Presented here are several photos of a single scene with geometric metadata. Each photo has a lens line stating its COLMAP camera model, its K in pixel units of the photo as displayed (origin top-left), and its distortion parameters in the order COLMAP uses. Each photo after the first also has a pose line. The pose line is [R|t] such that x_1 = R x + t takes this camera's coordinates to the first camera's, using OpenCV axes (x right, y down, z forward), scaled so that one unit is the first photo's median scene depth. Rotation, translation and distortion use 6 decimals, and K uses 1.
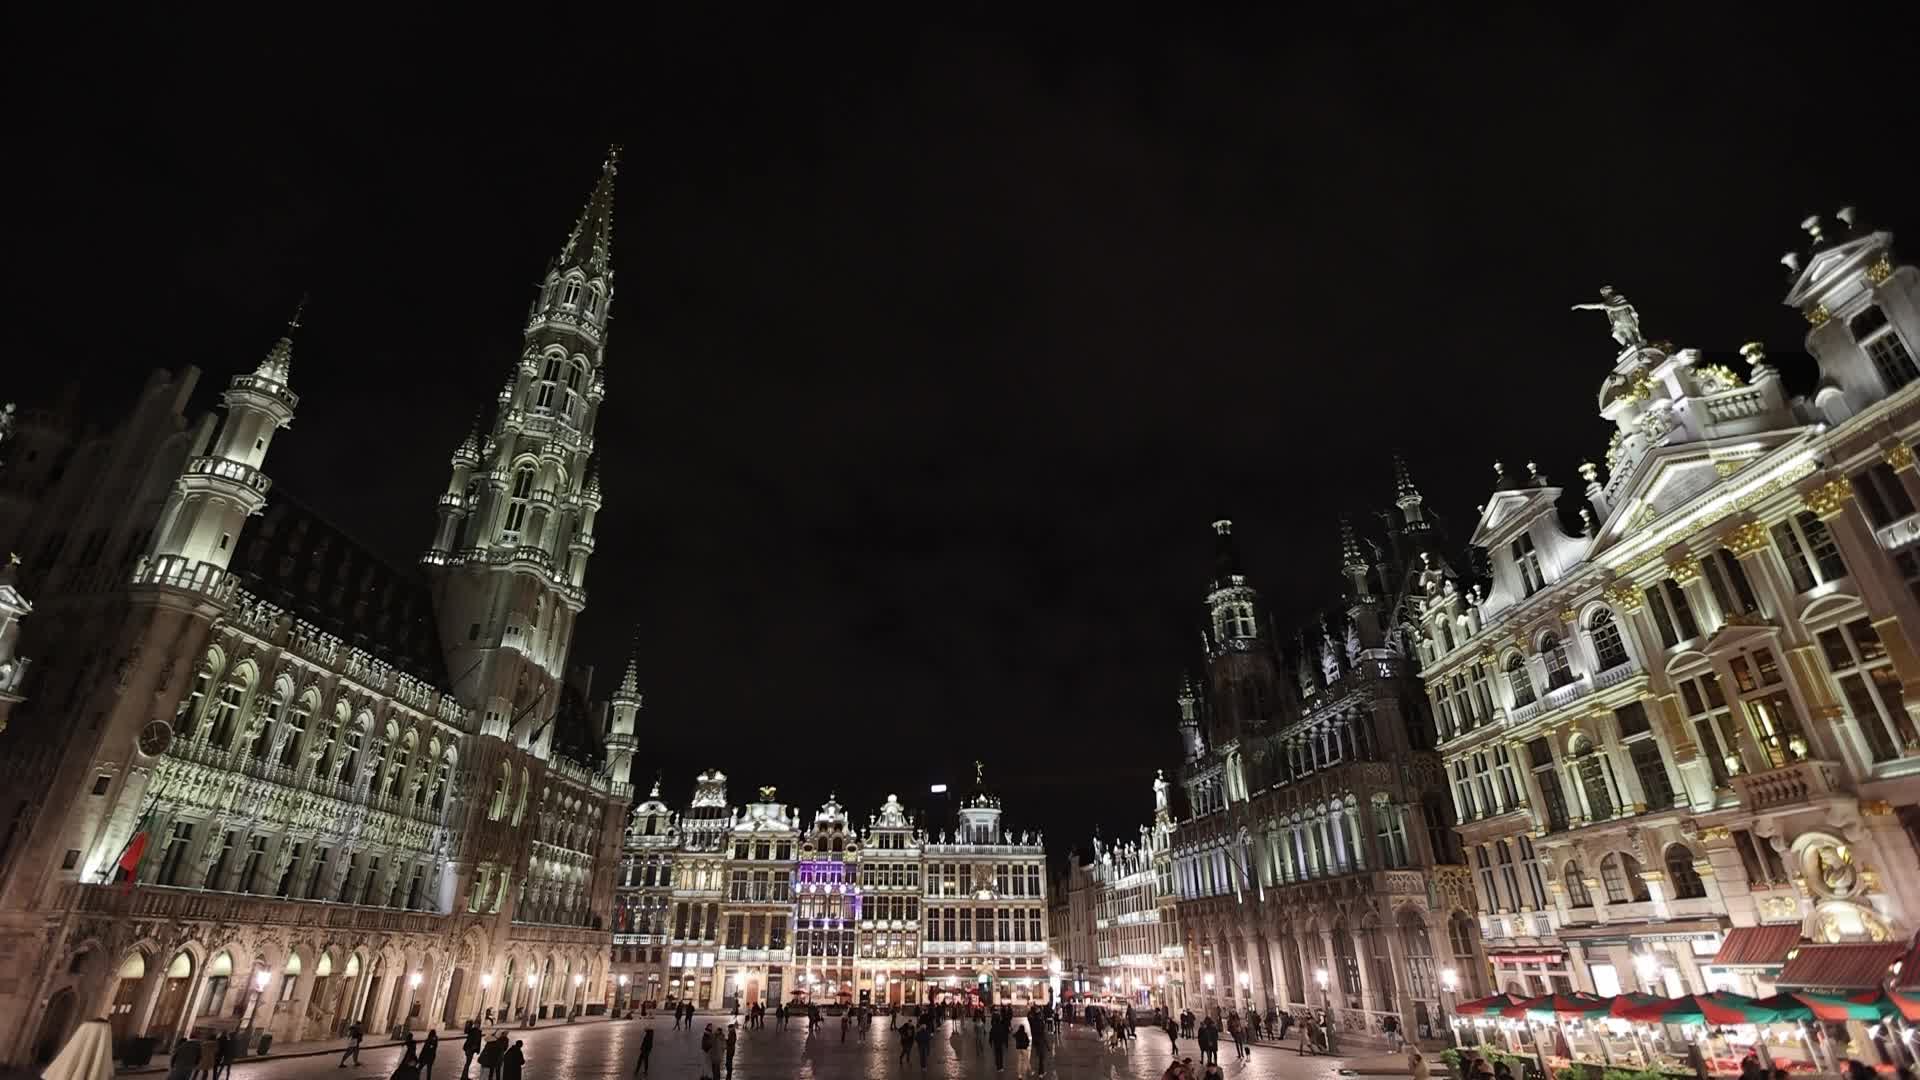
lens RADIAL K [[856.1, 0, 937.9], [0, 856.1, 556.4], [0, 0, 1]] dist [-0.047651, 0.012778]
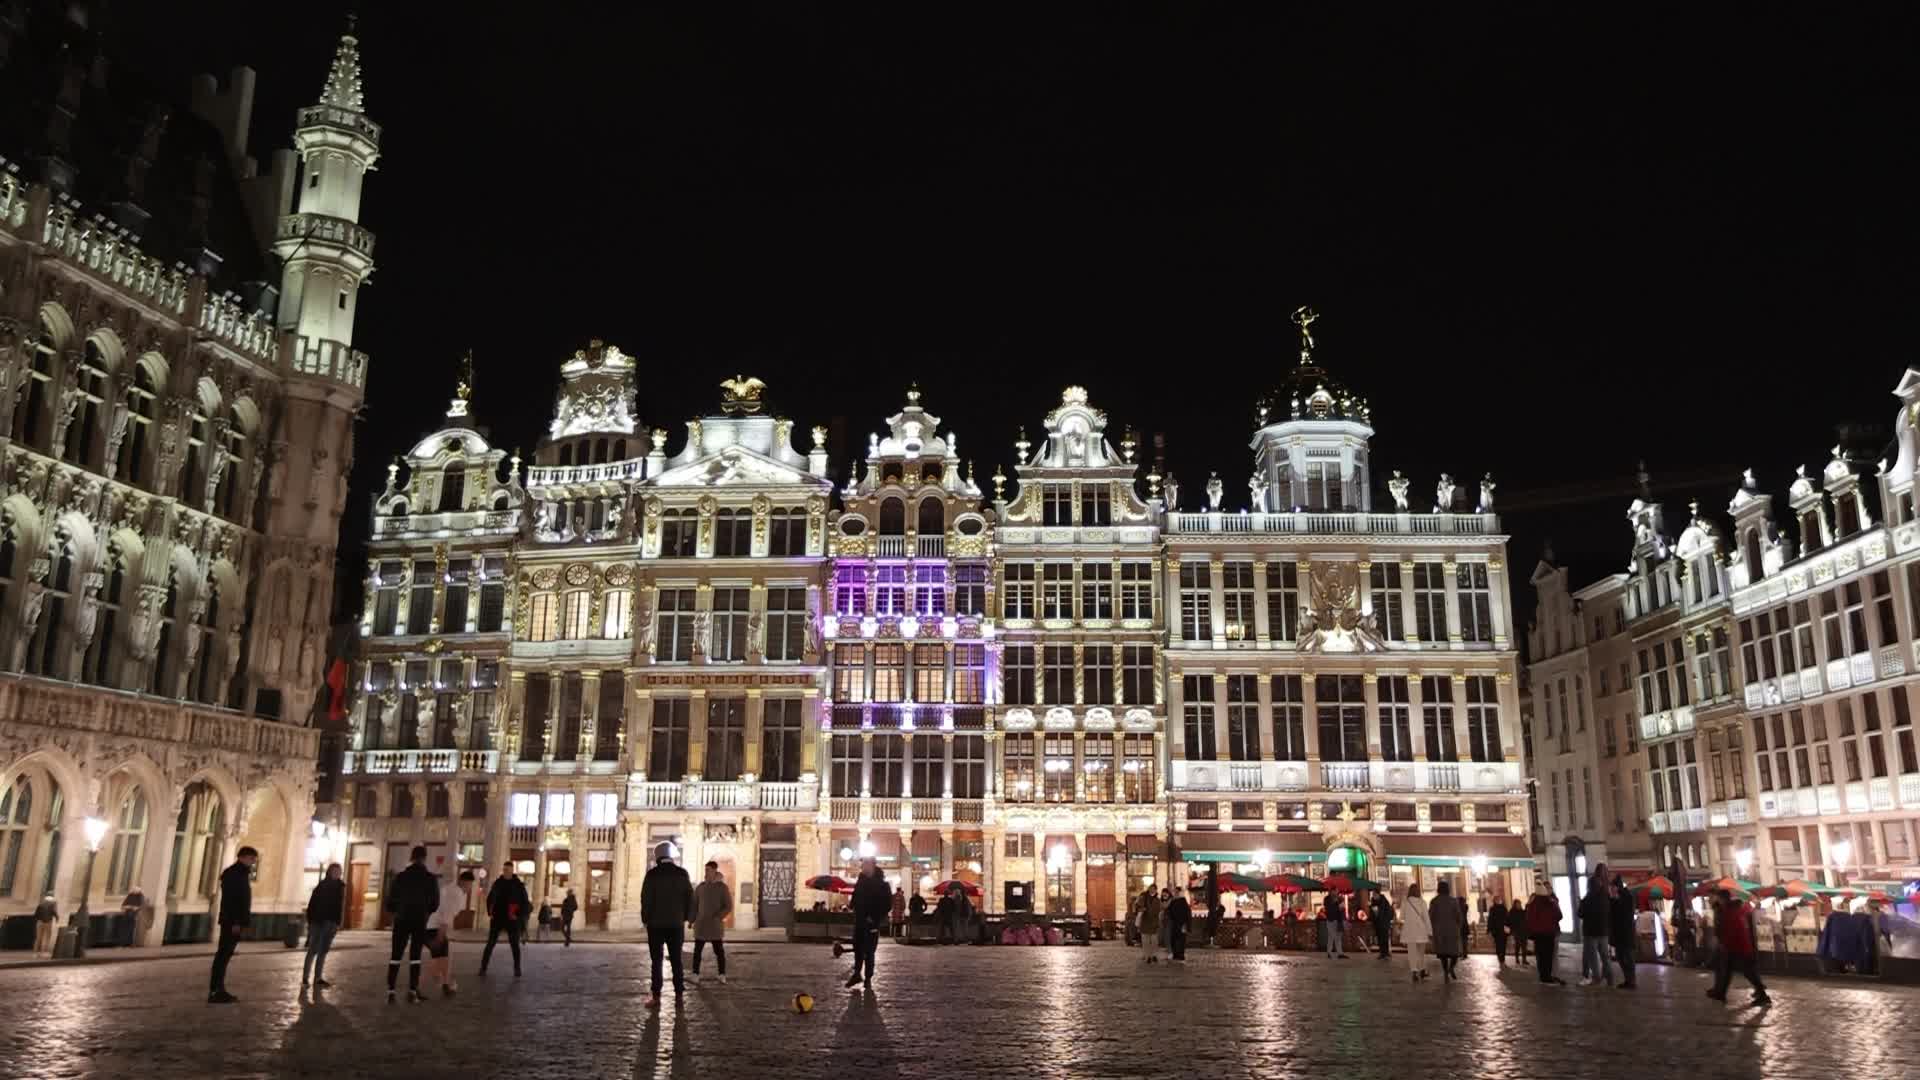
lens RADIAL K [[1433.3, 0, 968.2], [0, 1433.3, 527.7], [0, 0, 1]] dist [-0.001938, 0.014436]
pose [[0.992661, -0.023738, -0.118577, -0.035132], [0.046948, 0.979284, 0.196975, 0.278446], [0.111445, -0.201096, 0.973211, 0.494343]]
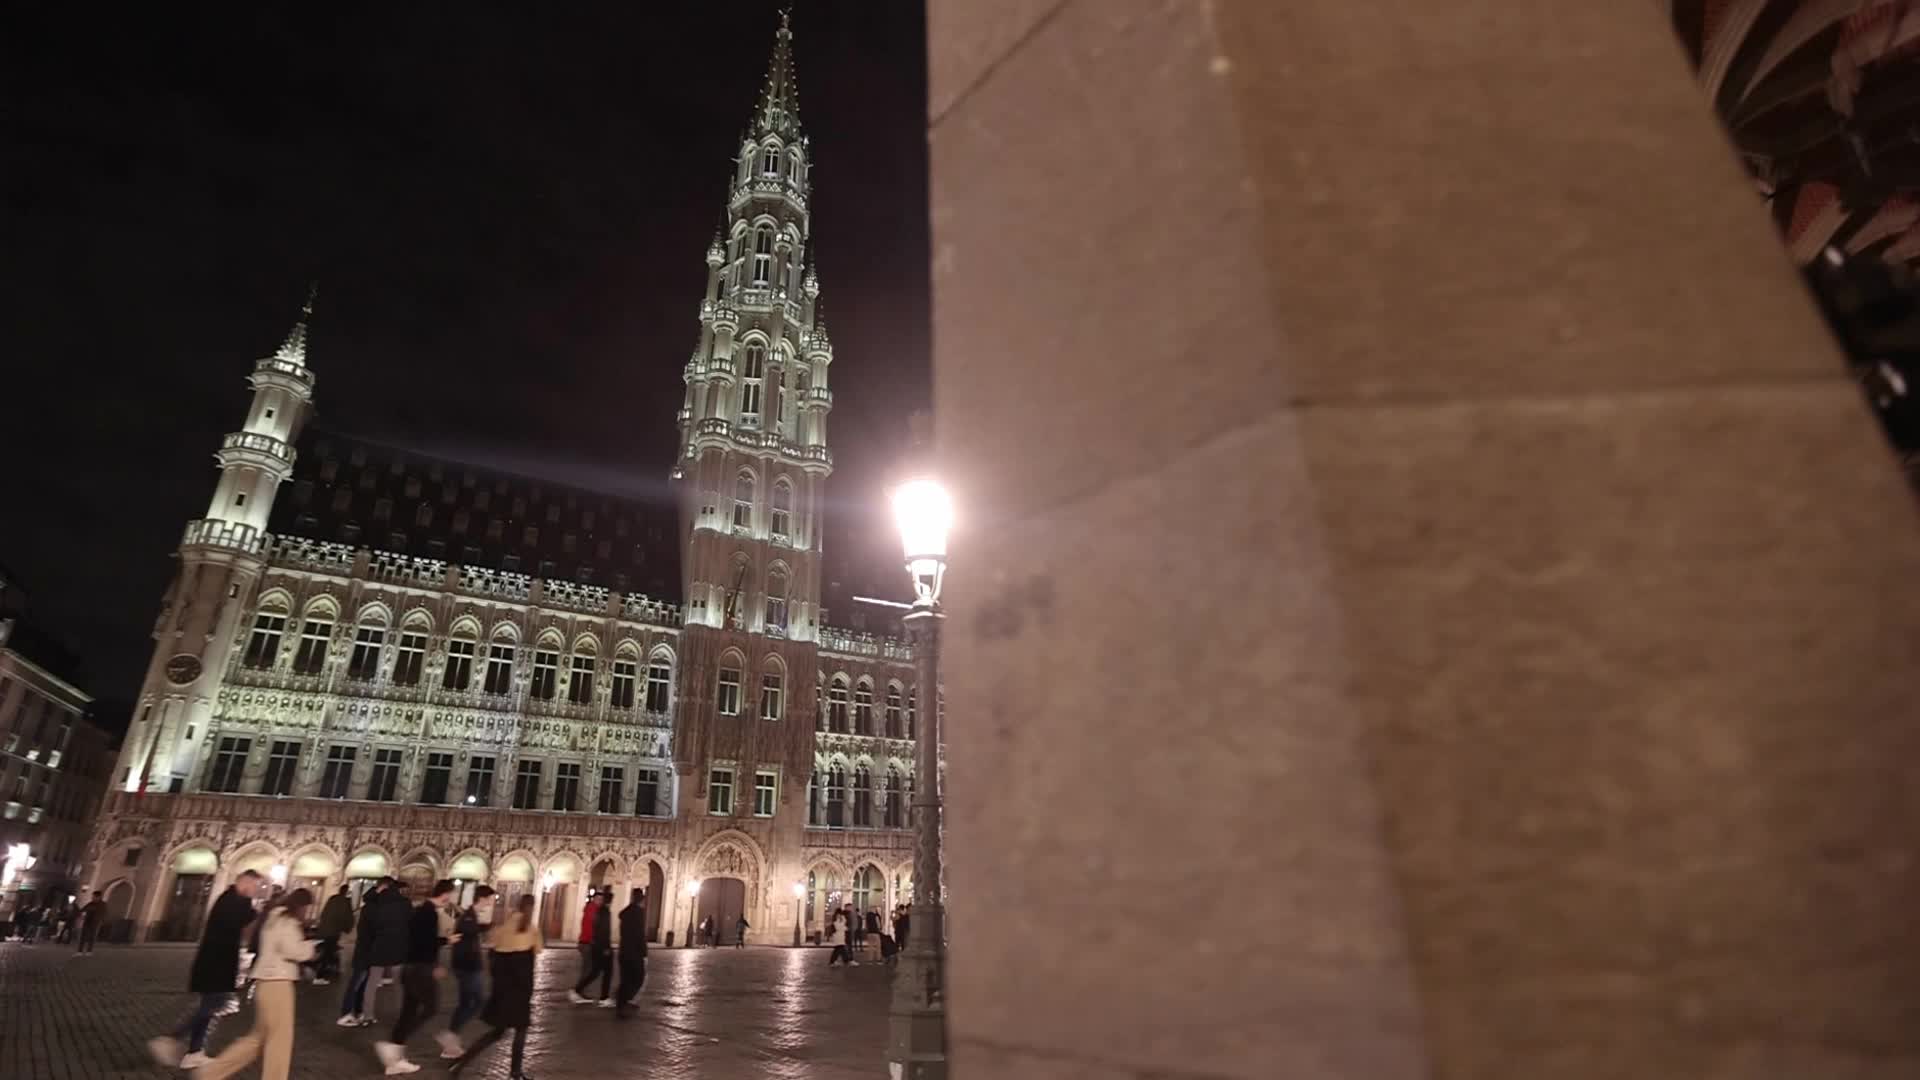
lens RADIAL K [[892.7, 0, 916.6], [0, 892.7, 518.8], [0, 0, 1]] dist [-0.052352, 0.020454]
pose [[0.557807, -0.338895, -0.757629, 0.295626], [0.364868, 0.920027, -0.142902, 0.275155], [0.745468, -0.196723, 0.636850, 0.496127]]
